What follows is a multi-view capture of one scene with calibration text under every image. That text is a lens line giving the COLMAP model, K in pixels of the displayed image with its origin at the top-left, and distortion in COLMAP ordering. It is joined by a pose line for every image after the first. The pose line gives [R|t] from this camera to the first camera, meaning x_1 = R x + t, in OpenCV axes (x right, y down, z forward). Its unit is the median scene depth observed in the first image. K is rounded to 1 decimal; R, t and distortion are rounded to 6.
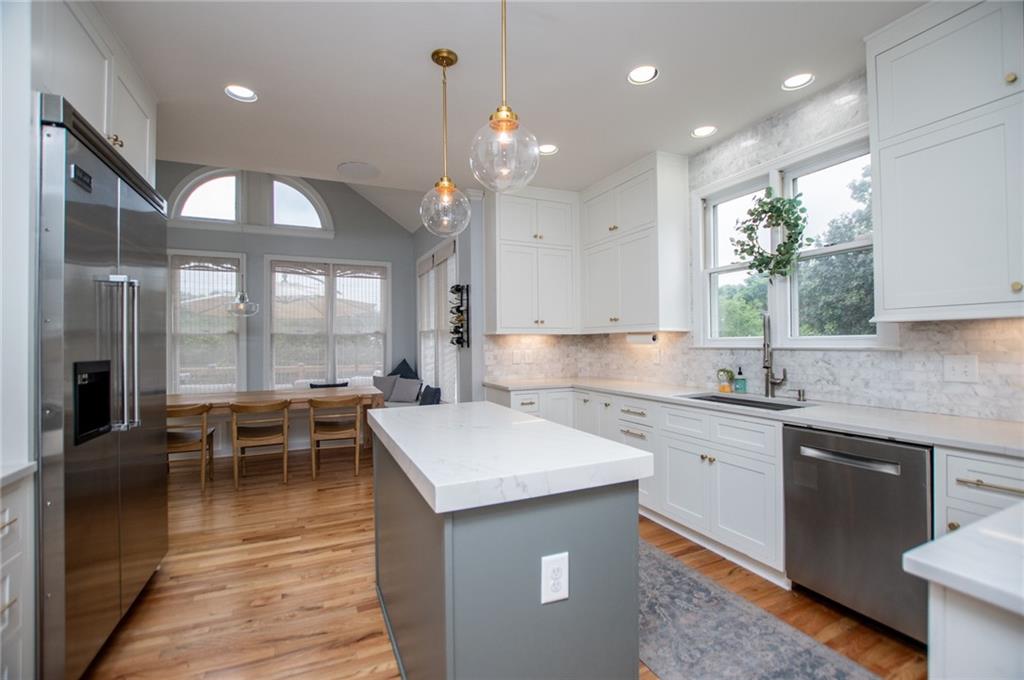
lens RADIAL K [[454.6, 0, 519.7], [0, 454.6, 338.4], [0, 0, 1]] dist [-0.026946, 0.002090]
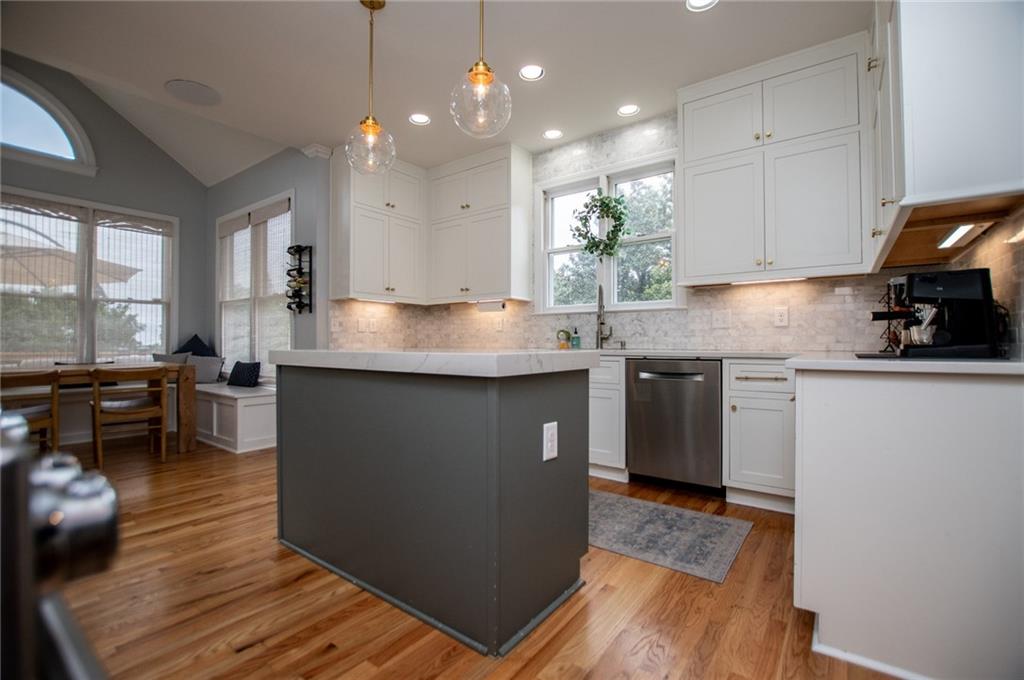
lens RADIAL K [[454.6, 0, 519.2], [0, 454.6, 339.9], [0, 0, 1]] dist [-0.026946, 0.002090]
pose [[0.878857, 0.012363, 0.476926, -0.271601], [-0.012753, 0.999916, -0.002420, 0.110782], [-0.476916, -0.003955, 0.878940, -0.036137]]
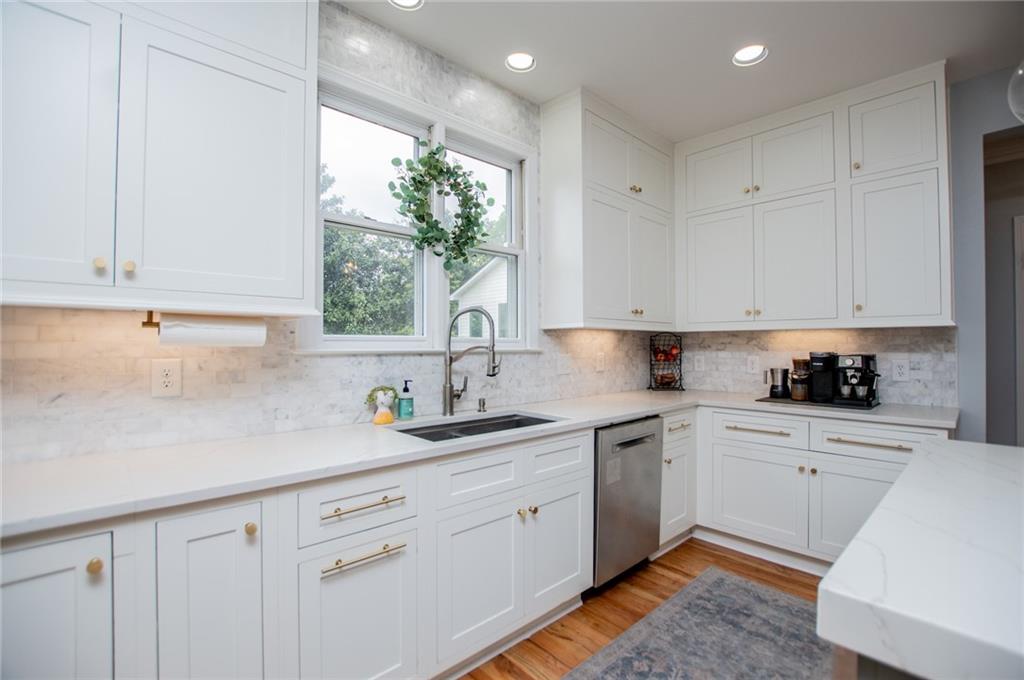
lens RADIAL K [[454.6, 0, 529.6], [0, 454.6, 336.8], [0, 0, 1]] dist [-0.026946, 0.002090]
pose [[-0.319045, 0.025344, 0.947401, -0.226233], [-0.008713, 0.999522, -0.029673, 0.018582], [-0.947700, -0.017722, -0.318671, 1.127709]]
